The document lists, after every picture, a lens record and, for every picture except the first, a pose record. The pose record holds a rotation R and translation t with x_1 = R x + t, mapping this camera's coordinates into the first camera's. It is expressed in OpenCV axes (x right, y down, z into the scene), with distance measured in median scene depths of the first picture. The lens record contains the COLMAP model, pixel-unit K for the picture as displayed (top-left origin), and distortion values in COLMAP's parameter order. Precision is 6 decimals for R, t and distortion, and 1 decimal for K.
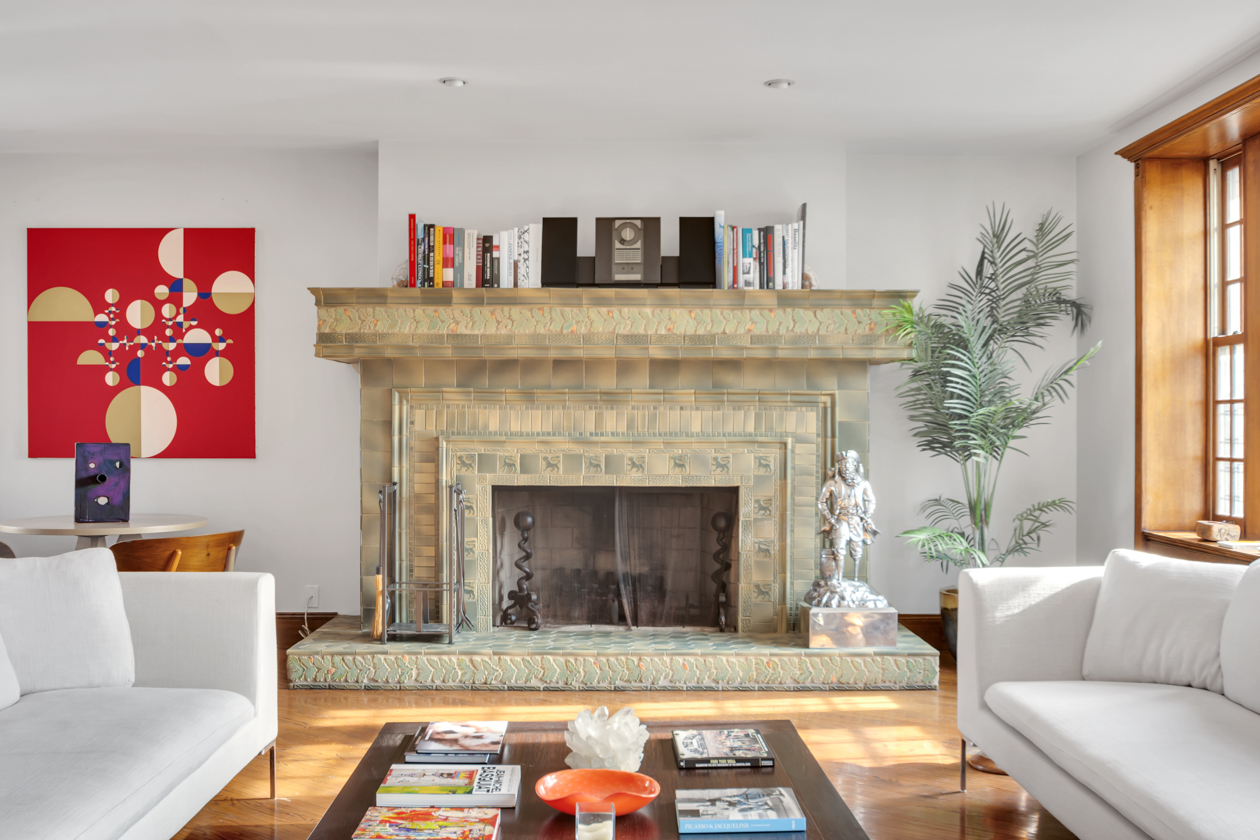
lens RADIAL K [[1295.1, 0, 633.0], [0, 1295.1, 433.6], [0, 0, 1]] dist [-0.061773, -0.003891]
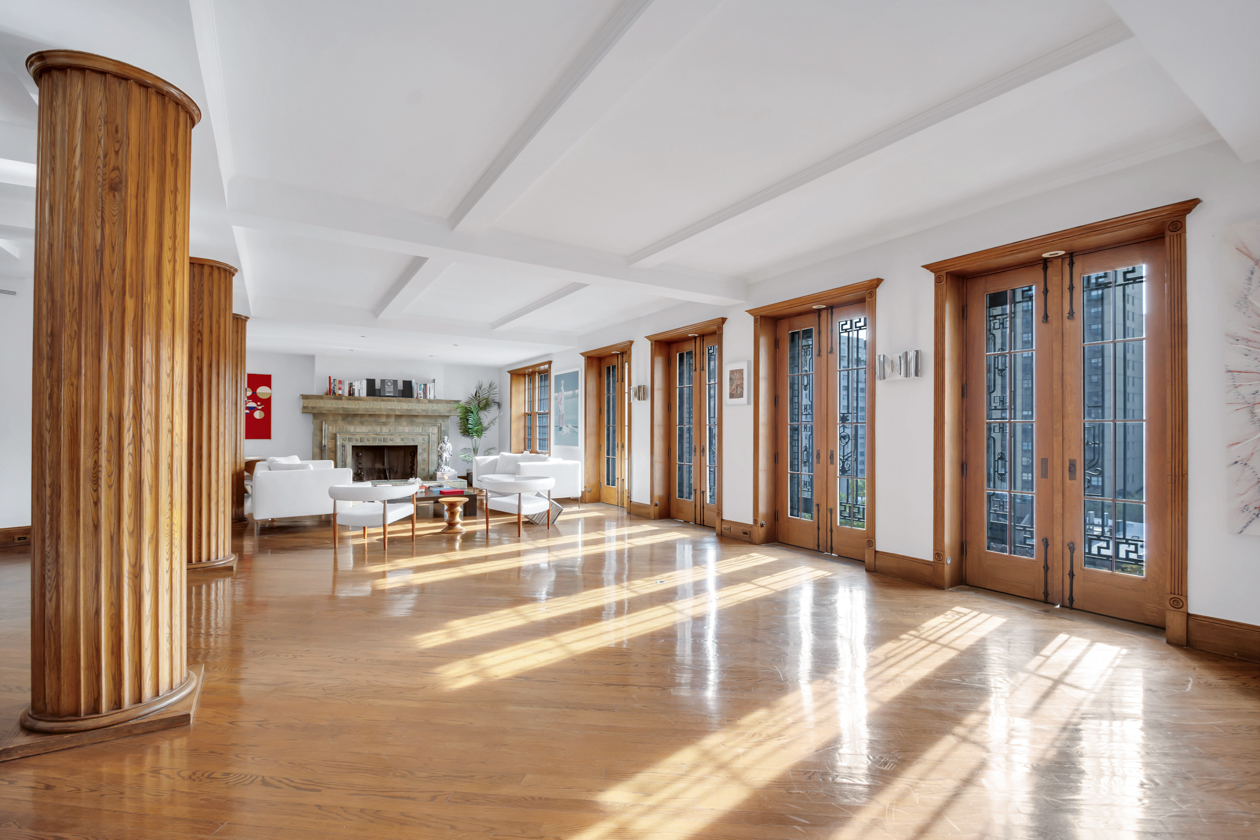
lens RADIAL K [[560.9, 0, 638.6], [0, 560.9, 428.8], [0, 0, 1]] dist [0.024184, -0.022482]
pose [[0.849804, 0.006166, 0.527062, -0.272161], [-0.001345, 0.999954, -0.009531, 0.004312], [-0.527097, 0.007391, 0.849773, -0.932742]]
